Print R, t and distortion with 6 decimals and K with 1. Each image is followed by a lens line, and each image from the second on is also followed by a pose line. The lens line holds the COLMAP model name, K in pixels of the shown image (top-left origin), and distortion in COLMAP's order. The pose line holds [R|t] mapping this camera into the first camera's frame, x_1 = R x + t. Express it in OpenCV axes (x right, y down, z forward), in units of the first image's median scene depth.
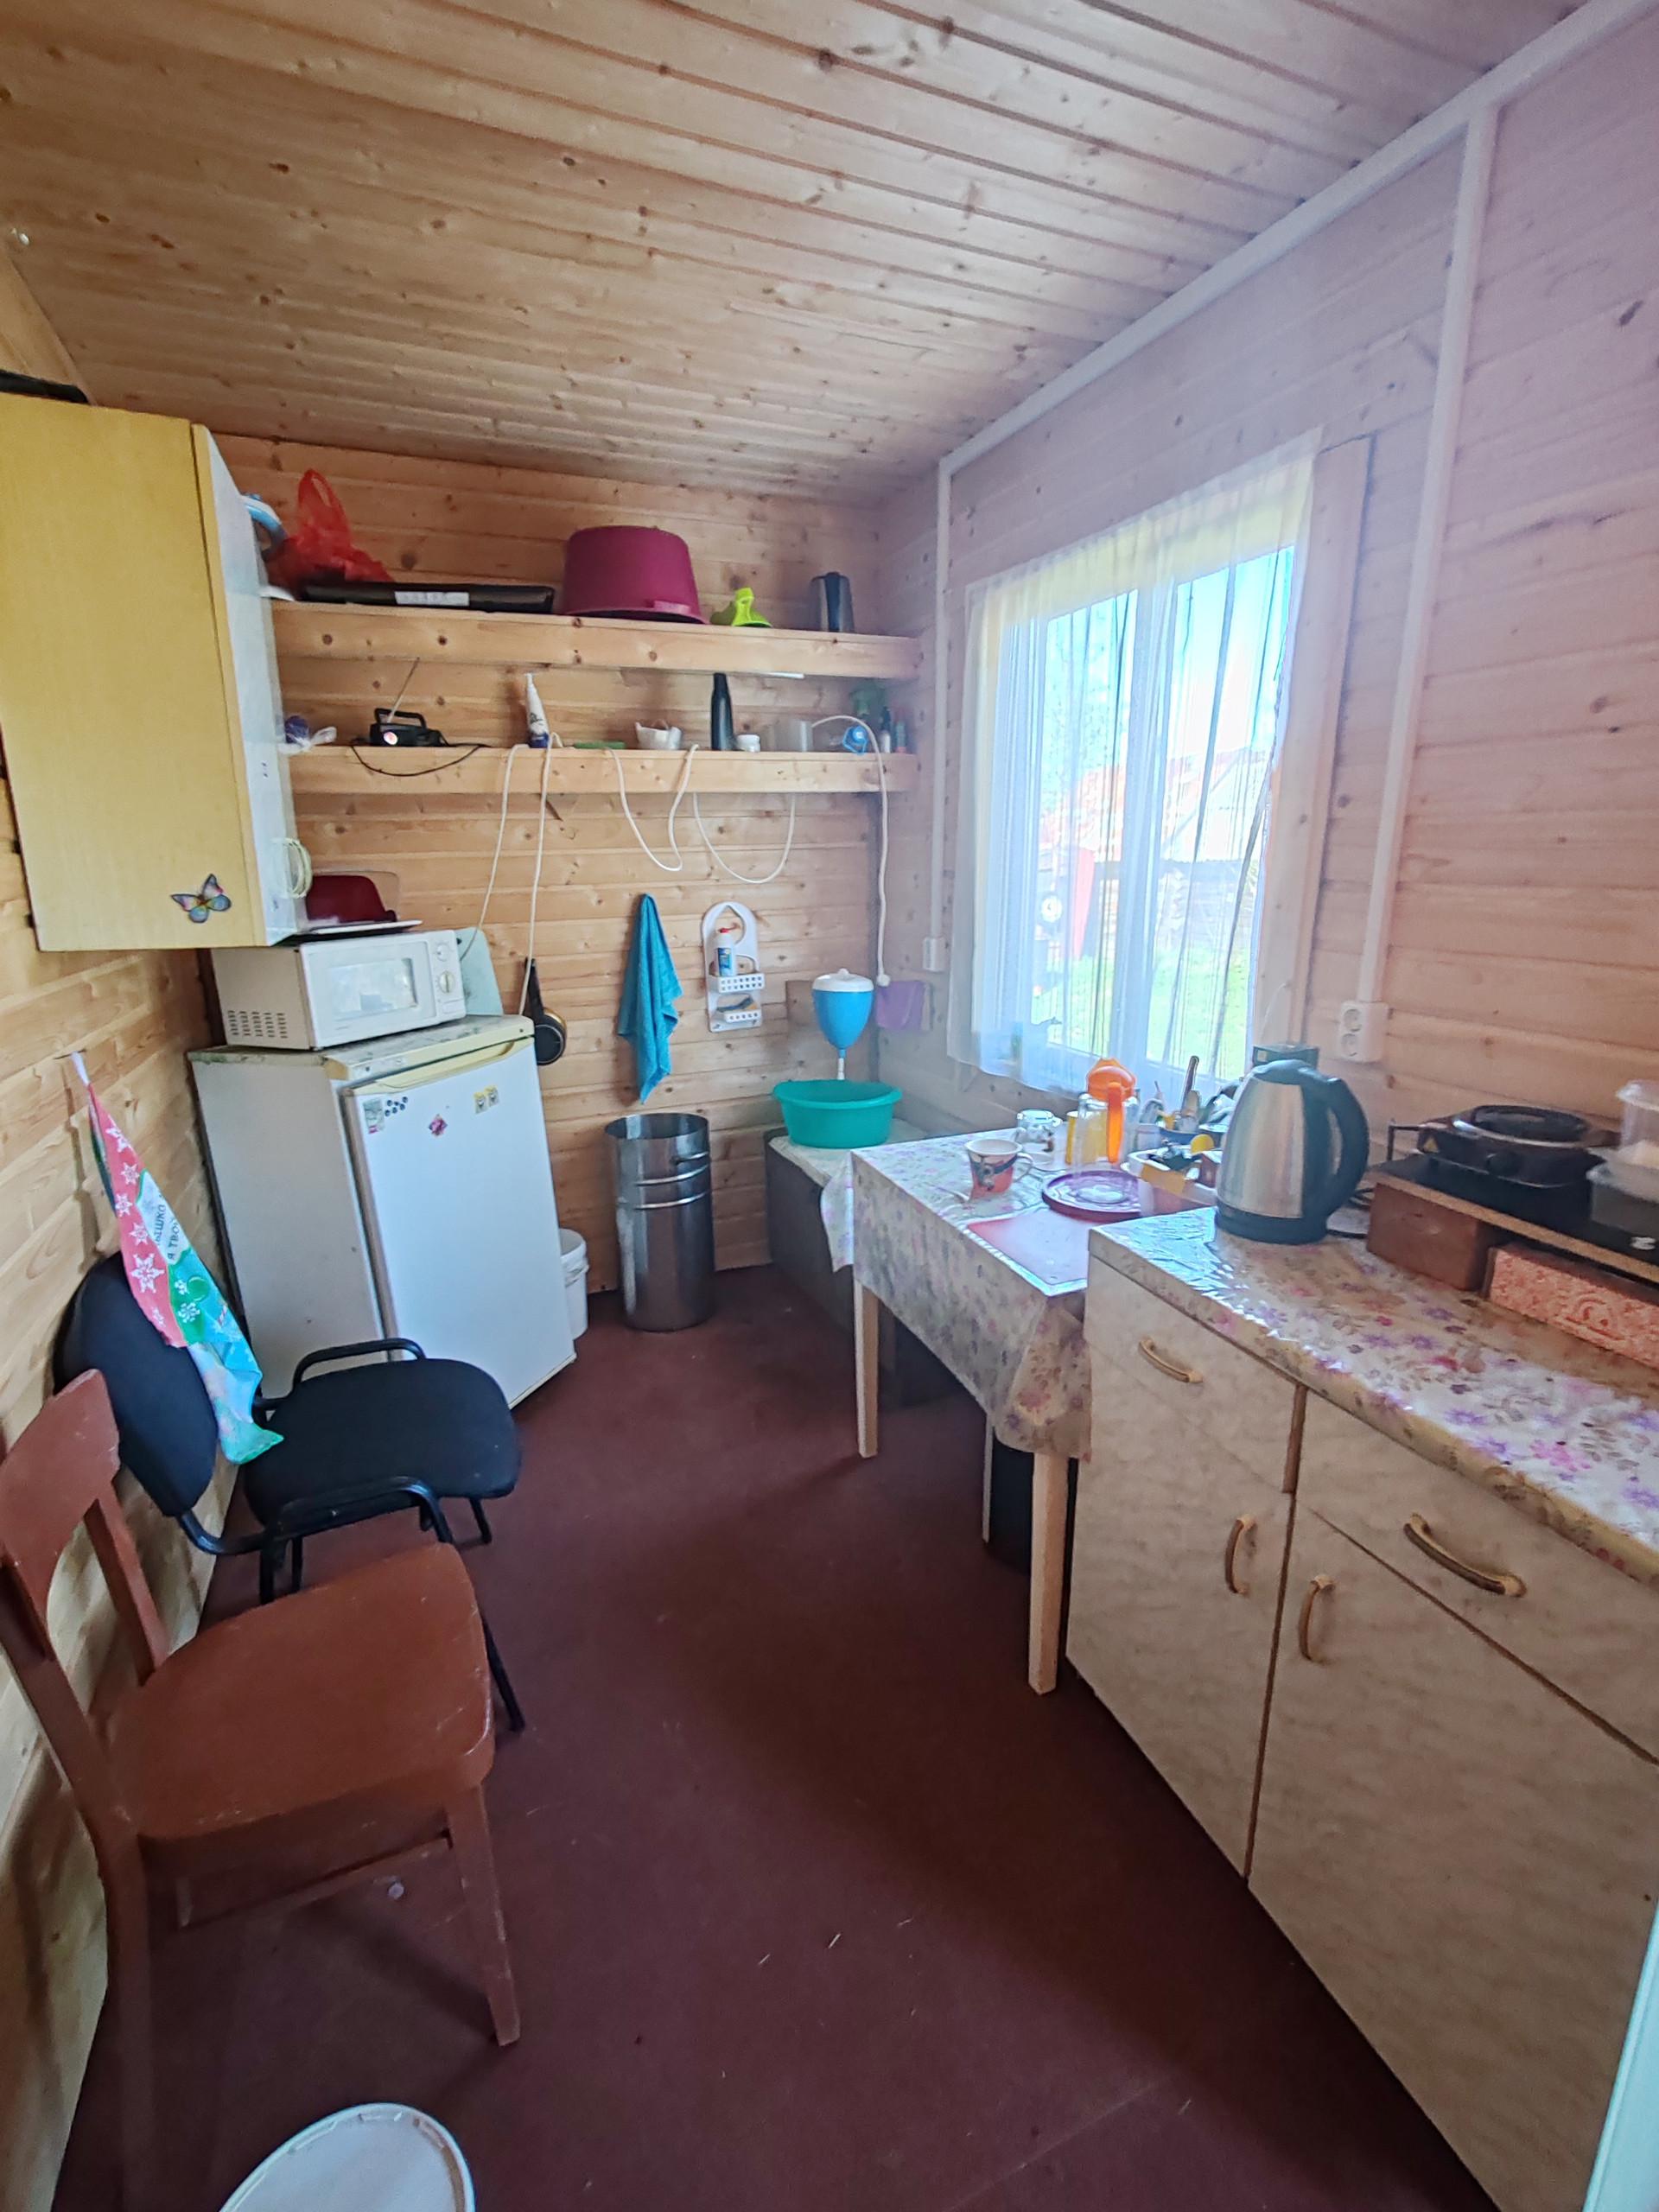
lens RADIAL K [[997.3, 0, 827.2], [0, 997.3, 1106.4], [0, 0, 1]] dist [-0.001380, 0.000802]
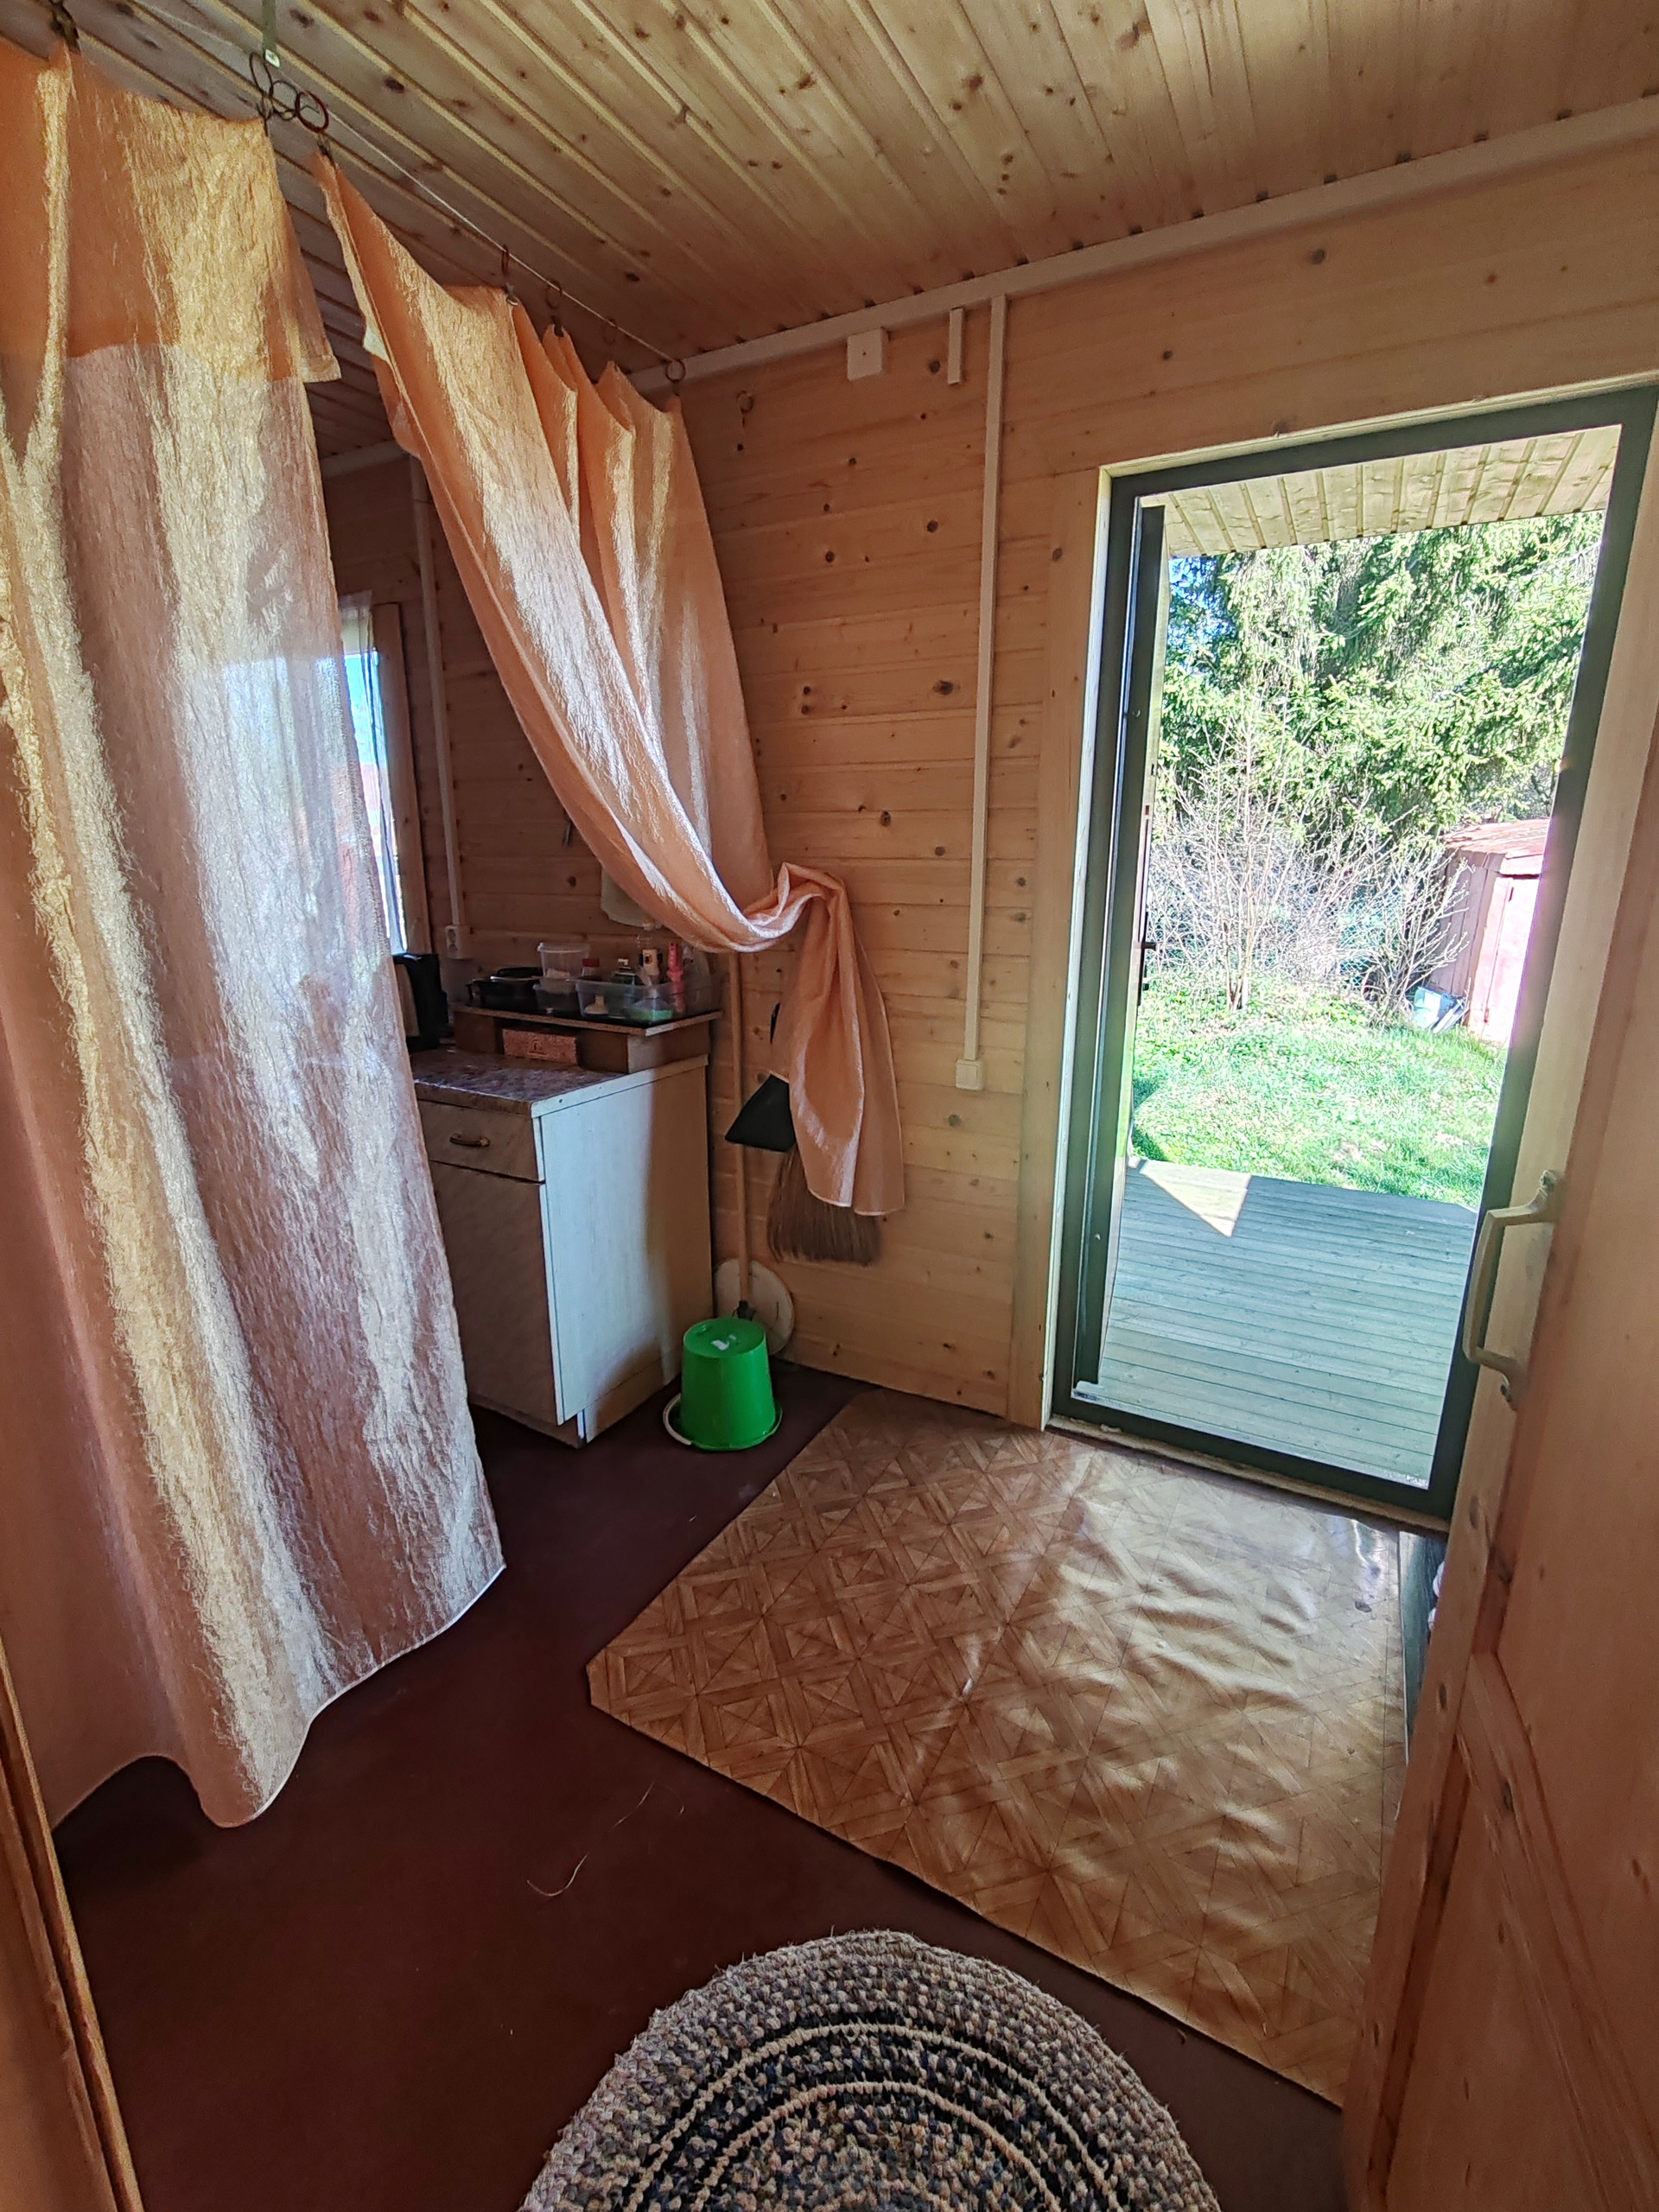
lens RADIAL K [[997.3, 0, 827.2], [0, 997.3, 1106.4], [0, 0, 1]] dist [-0.001380, 0.000802]
pose [[0.783466, -0.148141, 0.603519, -0.036498], [0.149078, 0.987616, 0.048895, 0.147684], [-0.603288, 0.051664, 0.795848, -0.516077]]
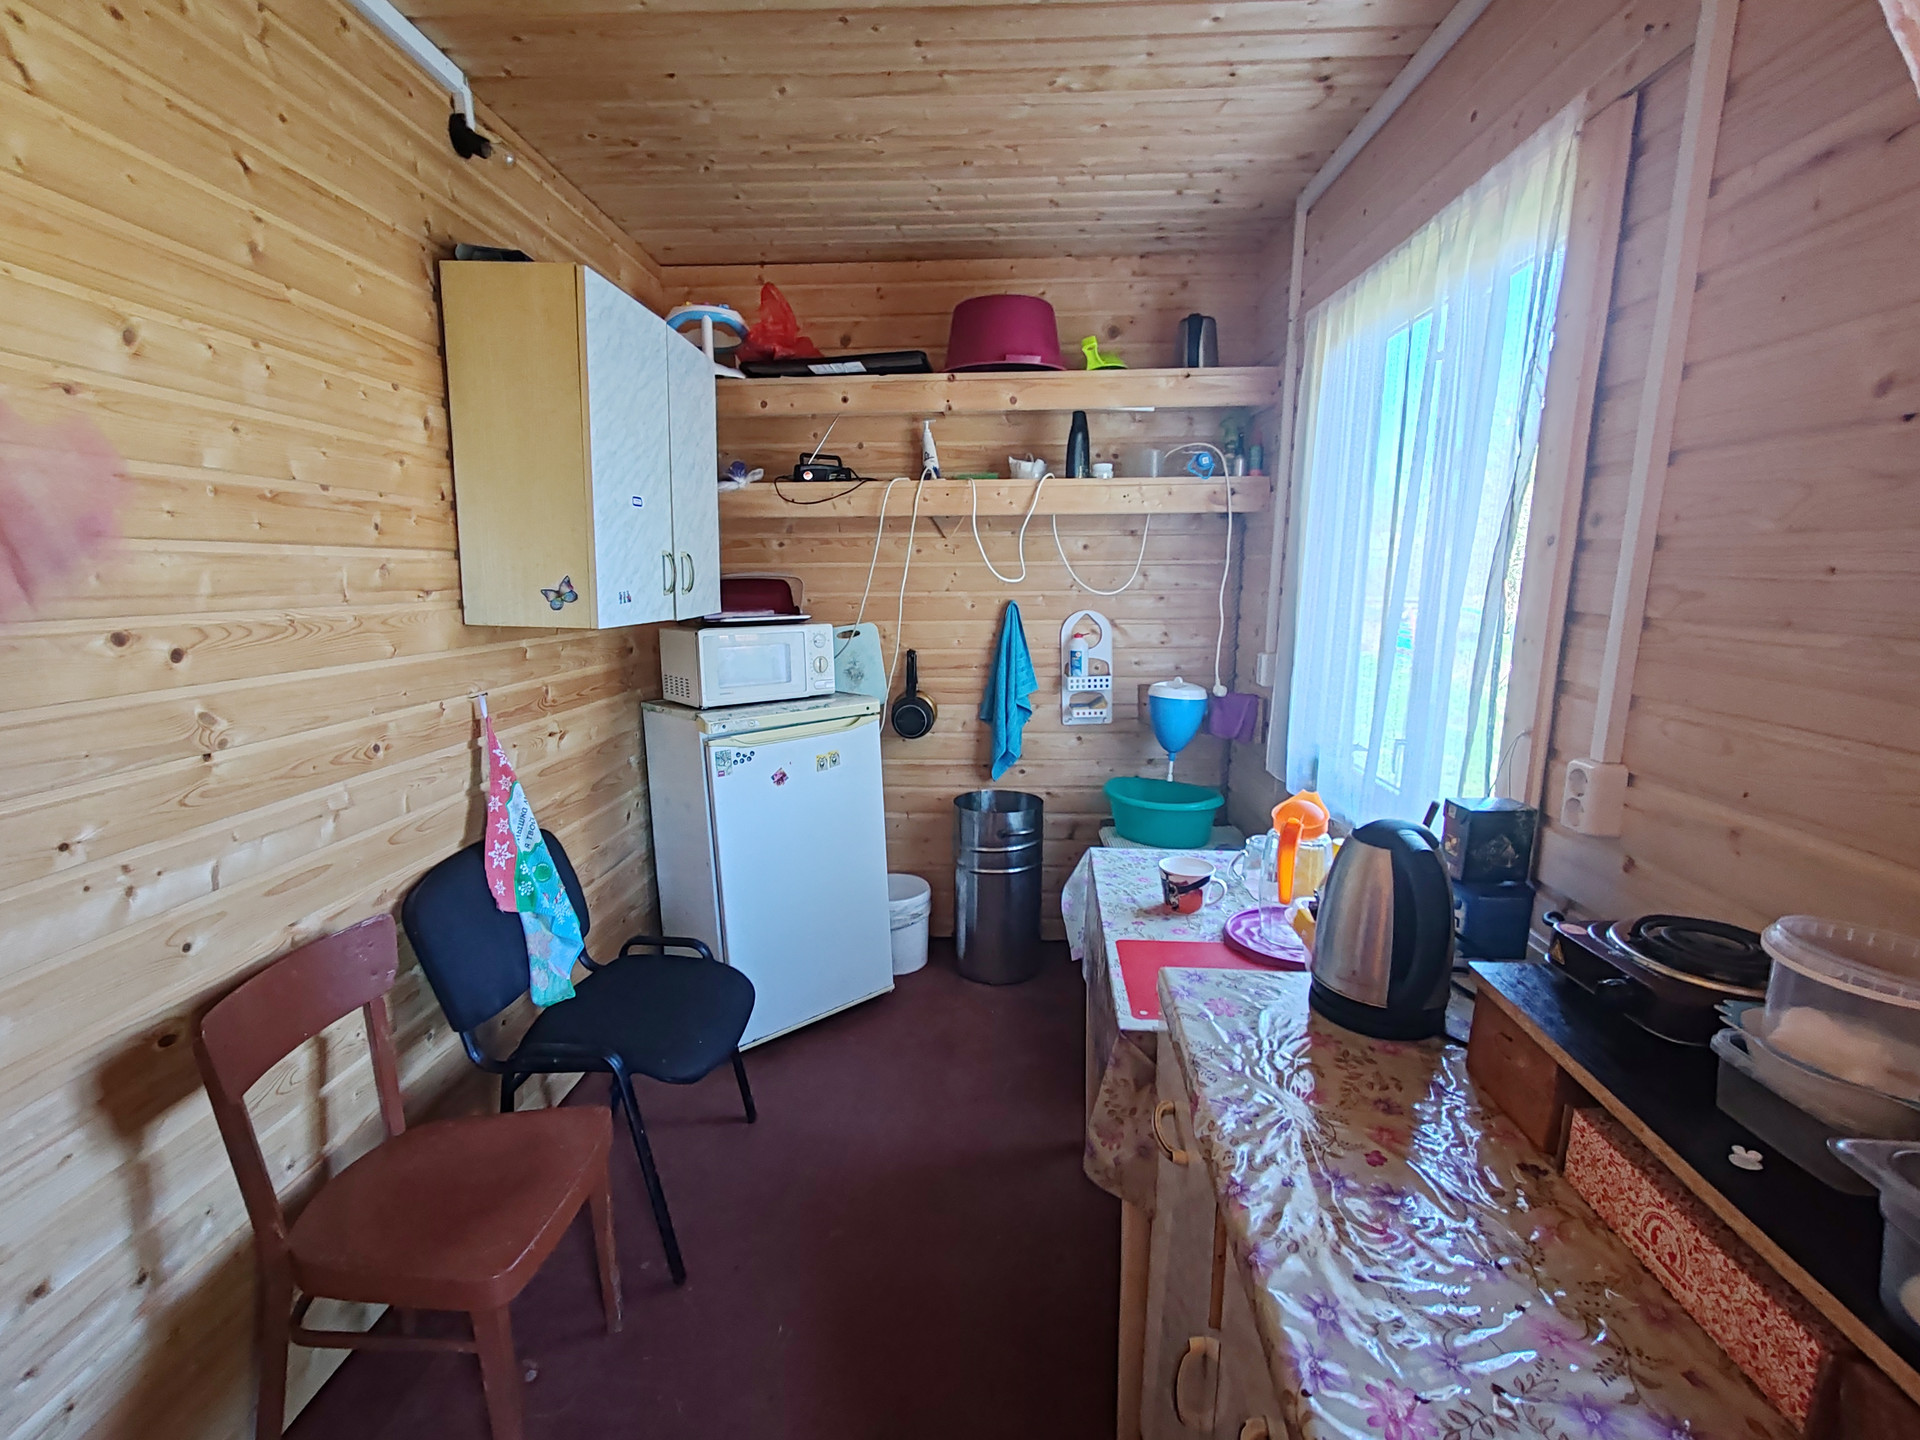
lens RADIAL K [[865.6, 0, 957.5], [0, 865.6, 721.5], [0, 0, 1]] dist [-0.001380, 0.000802]
pose [[0.898659, 0.093935, -0.428471, 0.248507], [-0.123605, 0.991447, -0.041886, -0.029376], [0.420872, 0.090603, 0.902584, 0.095662]]
